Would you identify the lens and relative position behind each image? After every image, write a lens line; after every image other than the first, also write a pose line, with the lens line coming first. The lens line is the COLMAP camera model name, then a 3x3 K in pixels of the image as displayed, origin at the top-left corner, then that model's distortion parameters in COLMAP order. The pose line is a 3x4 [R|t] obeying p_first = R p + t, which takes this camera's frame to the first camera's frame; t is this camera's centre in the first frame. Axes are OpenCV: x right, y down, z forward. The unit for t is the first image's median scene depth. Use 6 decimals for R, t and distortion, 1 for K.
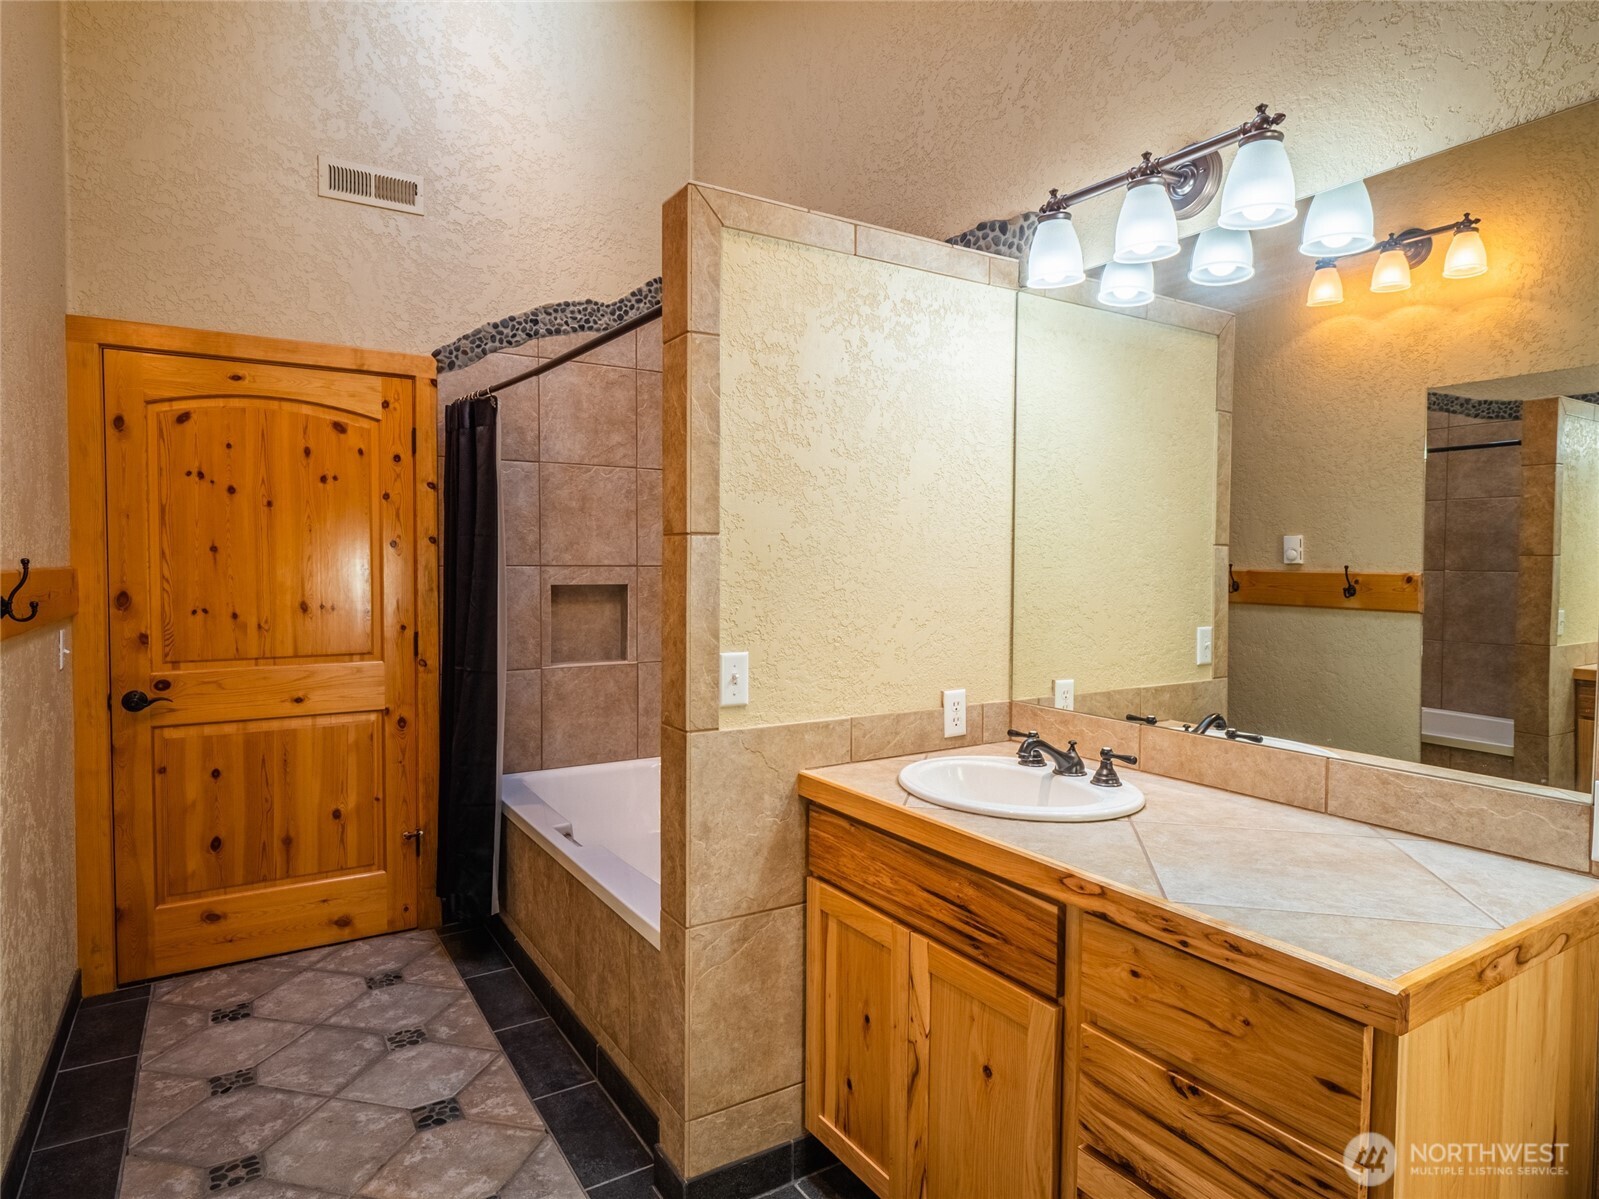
lens RADIAL K [[924.3, 0, 800.8], [0, 924.3, 593.0], [0, 0, 1]] dist [-0.002367, -0.001846]
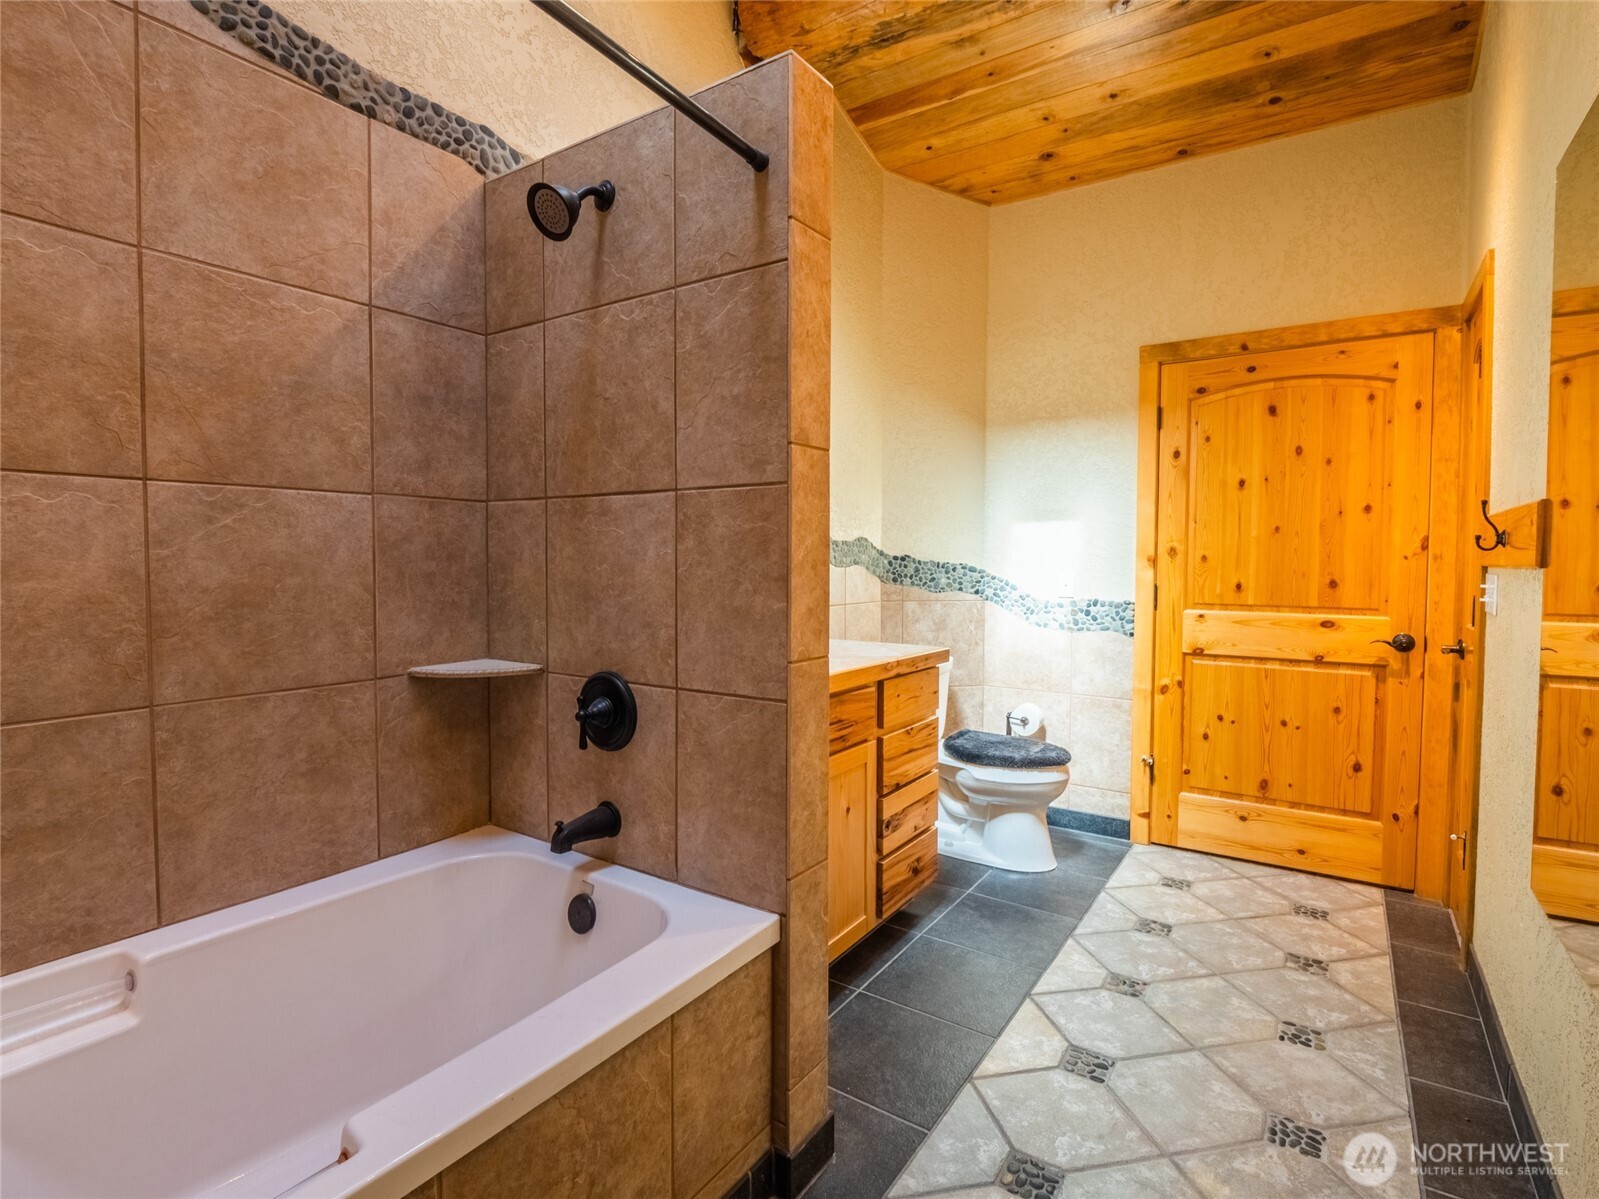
lens RADIAL K [[790.1, 0, 801.7], [0, 790.1, 586.5], [0, 0, 1]] dist [-0.015703, -0.001206]
pose [[-0.413669, -0.036505, 0.909695, 0.377642], [0.023346, 0.998442, 0.050683, 0.003506], [-0.910128, 0.042204, -0.412172, 0.929967]]
